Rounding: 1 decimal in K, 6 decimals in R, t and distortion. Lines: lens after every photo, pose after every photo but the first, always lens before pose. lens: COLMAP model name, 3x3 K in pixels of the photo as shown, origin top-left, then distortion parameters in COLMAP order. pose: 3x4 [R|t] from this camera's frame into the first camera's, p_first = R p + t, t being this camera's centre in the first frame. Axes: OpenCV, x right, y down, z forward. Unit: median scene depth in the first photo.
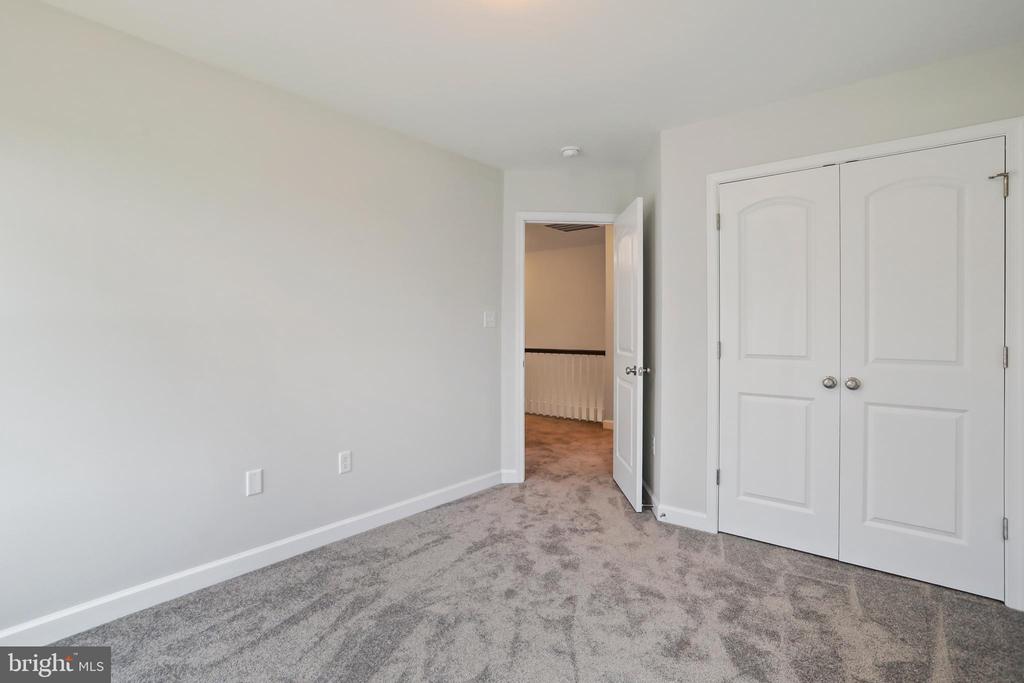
lens RADIAL K [[492.0, 0, 510.4], [0, 492.0, 336.9], [0, 0, 1]] dist [-0.001652, 0.002094]
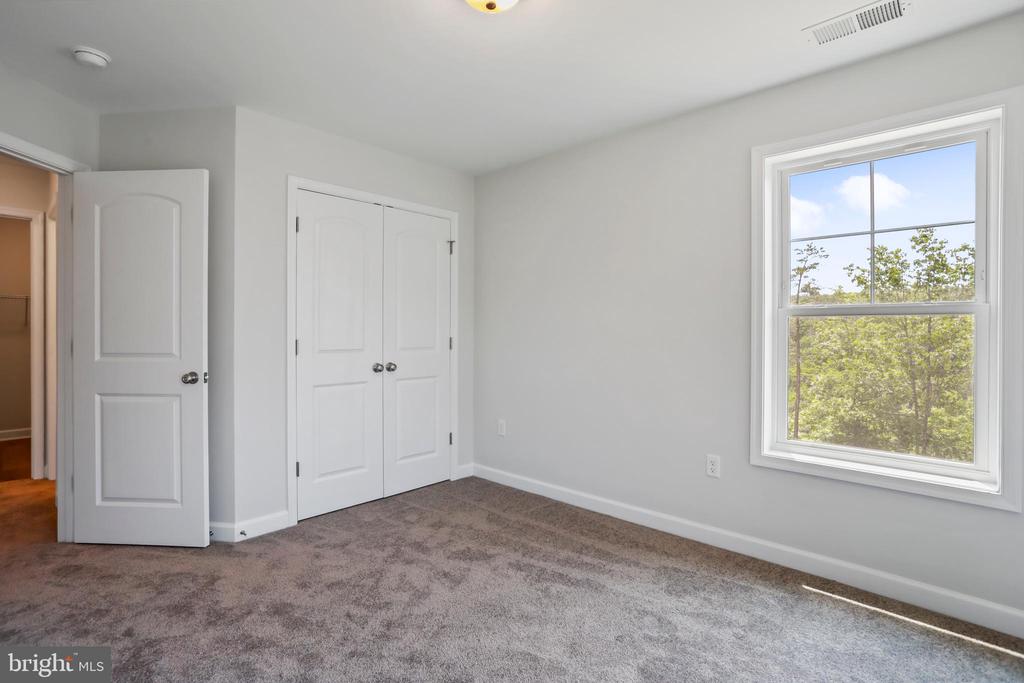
lens RADIAL K [[492.0, 0, 522.4], [0, 492.0, 338.1], [0, 0, 1]] dist [-0.001652, 0.002094]
pose [[0.085904, -0.022847, 0.996041, -0.638140], [0.006145, 0.999730, 0.022402, -0.015065], [-0.996284, 0.004196, 0.086021, 0.489149]]
